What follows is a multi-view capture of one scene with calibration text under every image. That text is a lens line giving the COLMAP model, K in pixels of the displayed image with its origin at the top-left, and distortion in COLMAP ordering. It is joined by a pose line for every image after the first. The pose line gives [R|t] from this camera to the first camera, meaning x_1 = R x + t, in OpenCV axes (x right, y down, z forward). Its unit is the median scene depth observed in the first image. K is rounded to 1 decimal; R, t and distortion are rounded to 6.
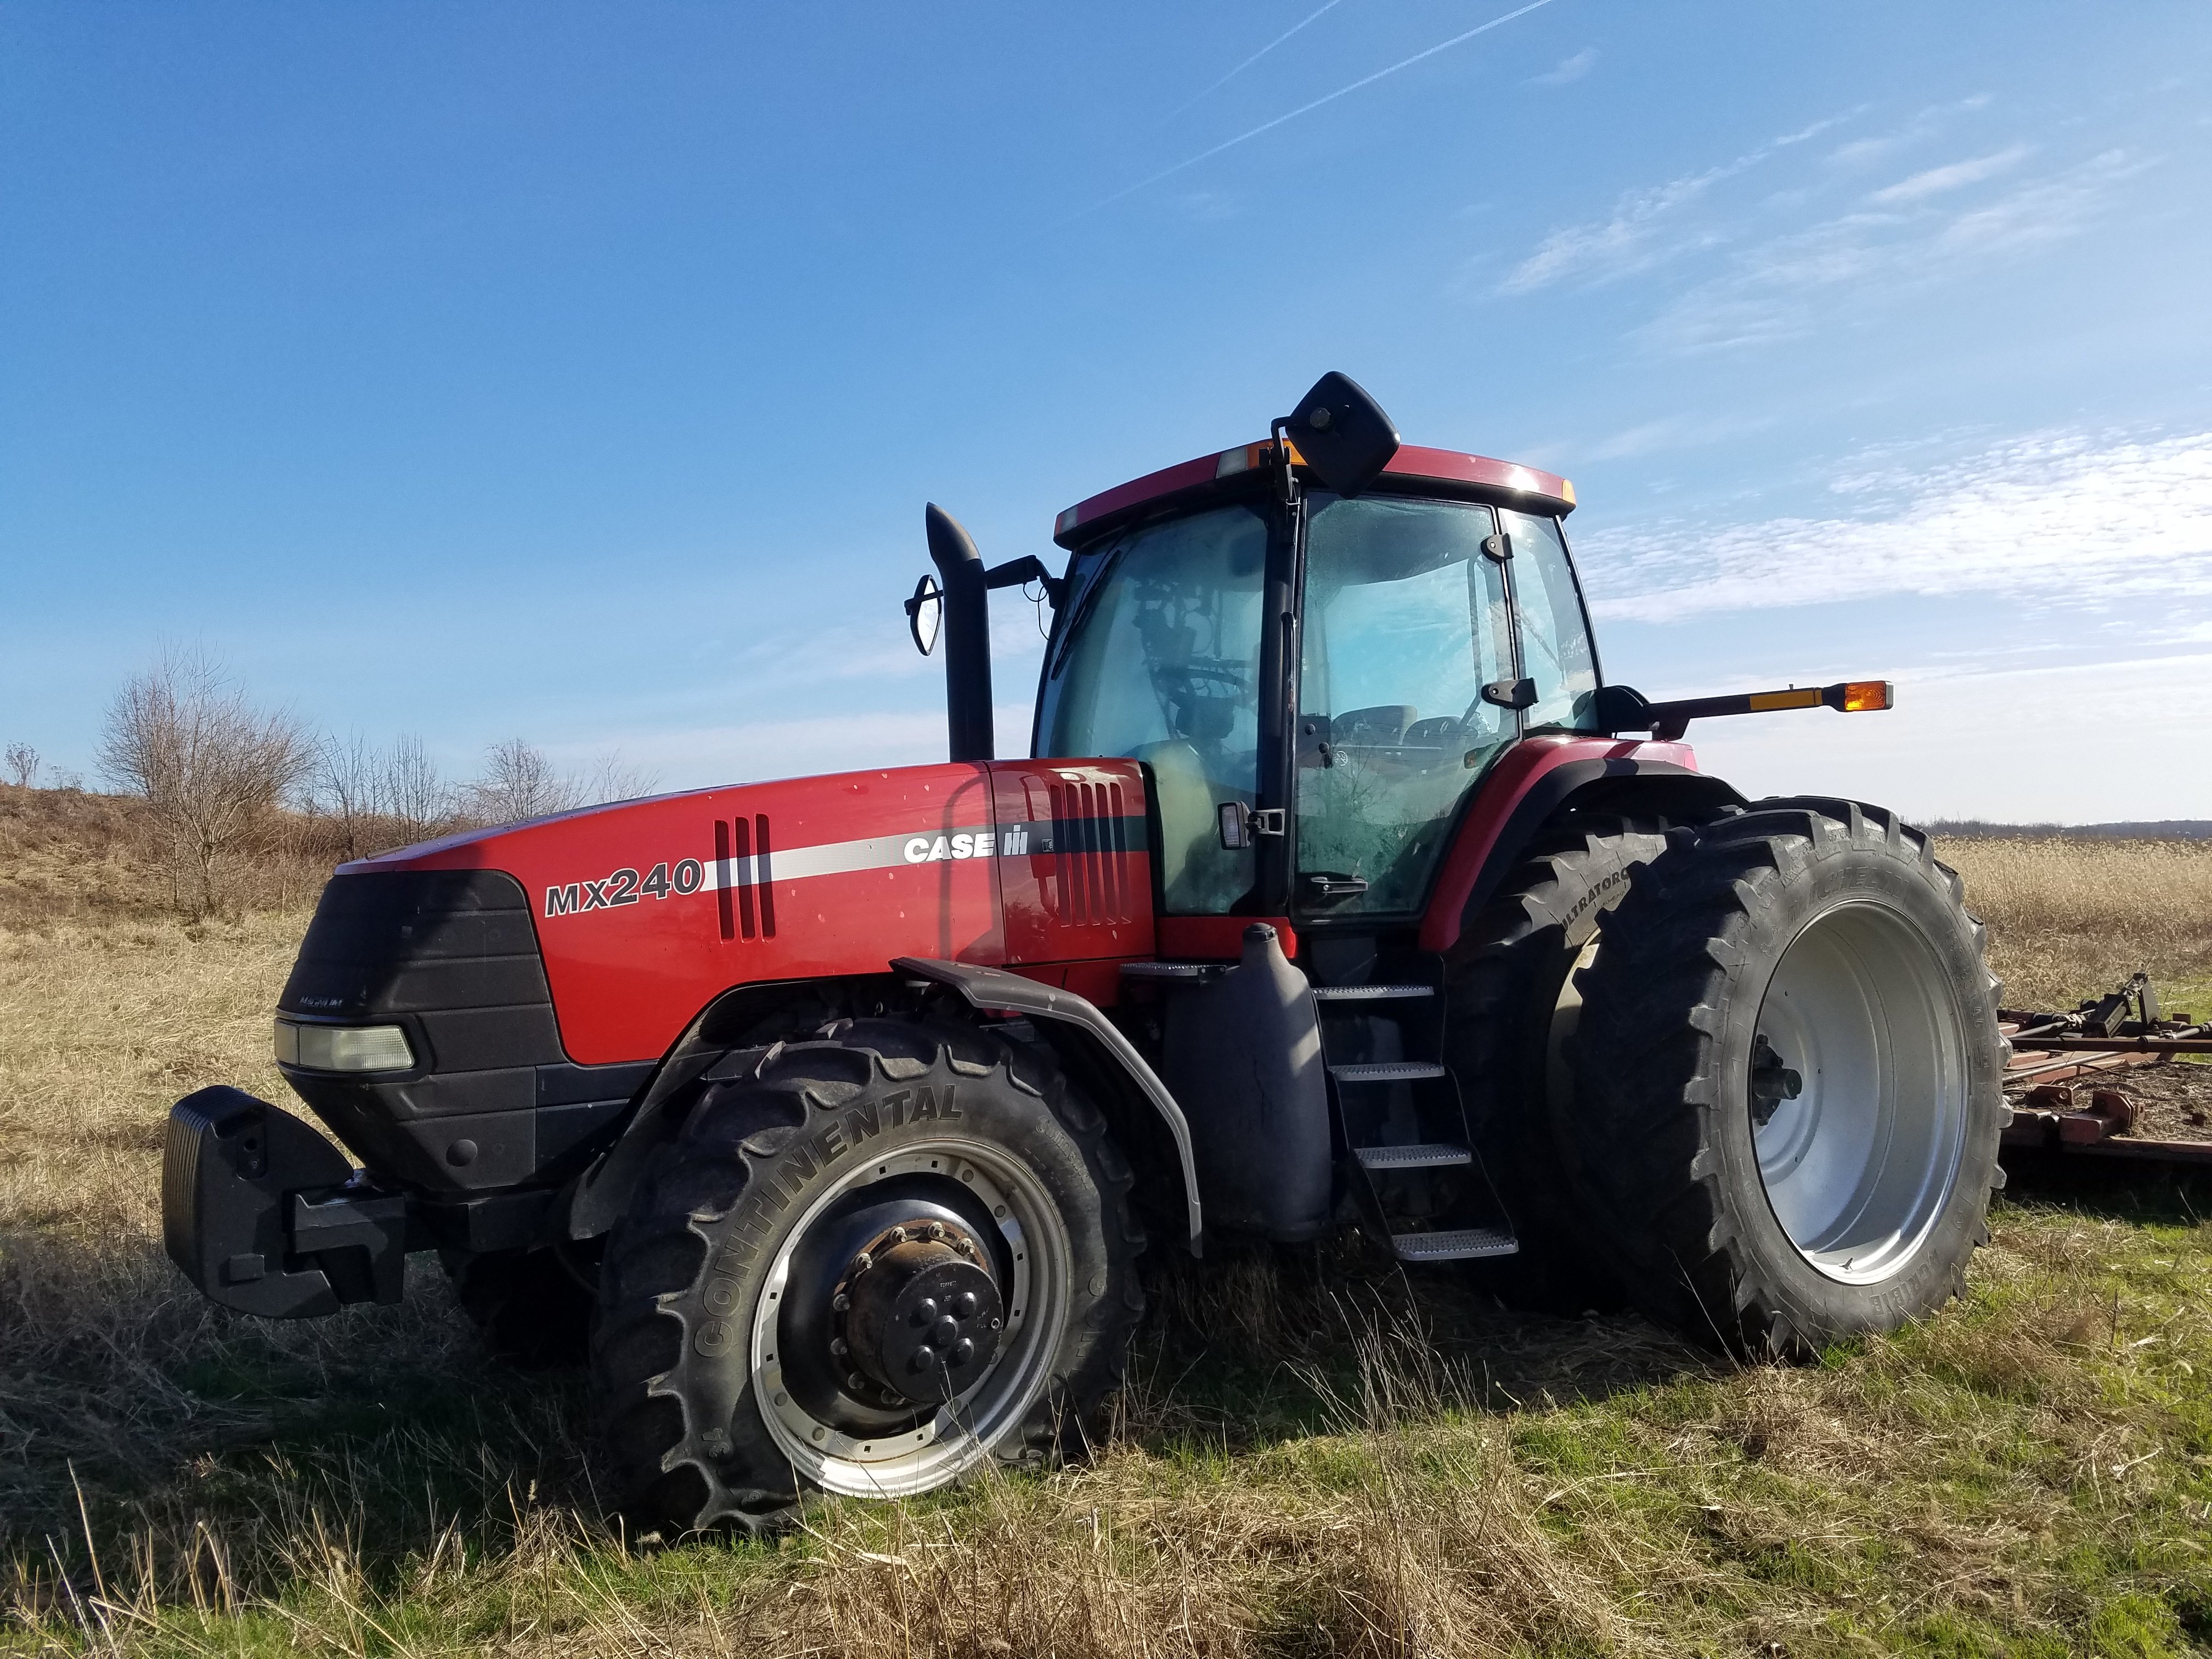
lens RADIAL K [[1770.3, 0, 1109.1], [0, 1770.3, 901.6], [0, 0, 1]] dist [0.074814, -0.108062]
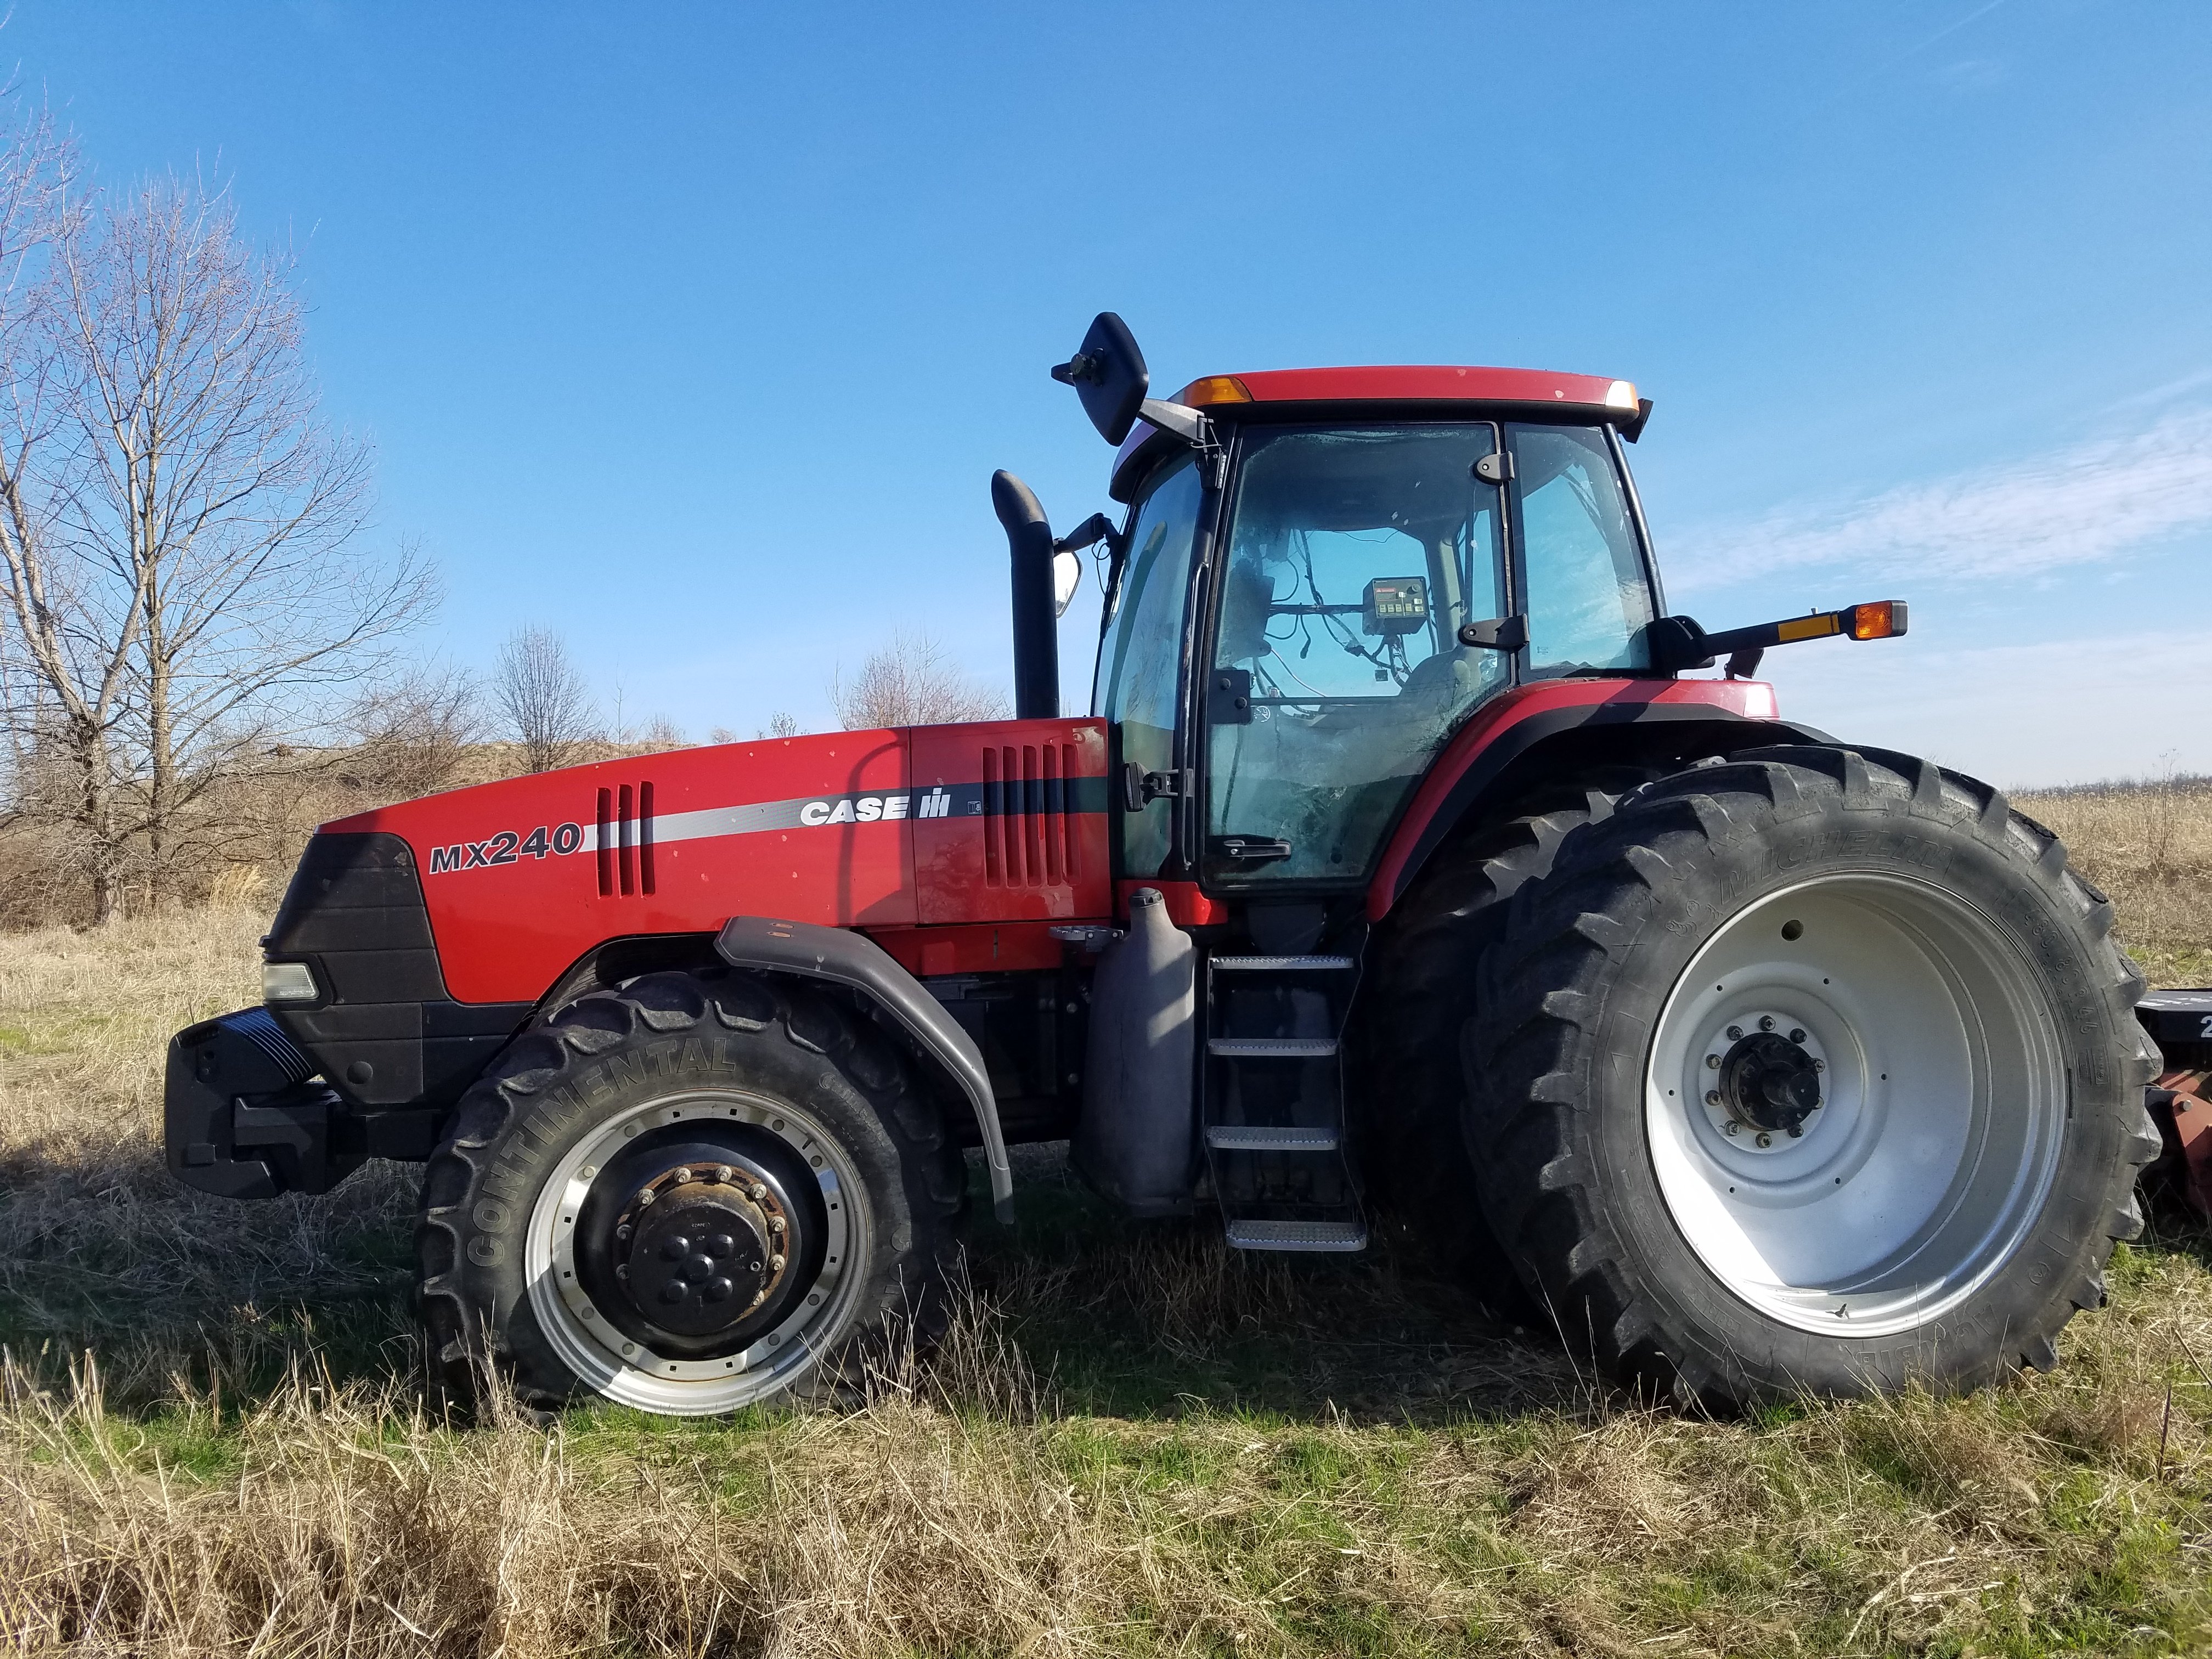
lens RADIAL K [[1774.3, 0, 1182.8], [0, 1774.3, 908.9], [0, 0, 1]] dist [0.144941, -0.374474]
pose [[0.905904, 0.021302, -0.422947, 0.565886], [-0.006335, 0.999304, 0.036761, -0.013541], [0.423436, -0.030623, 0.905408, 0.141776]]
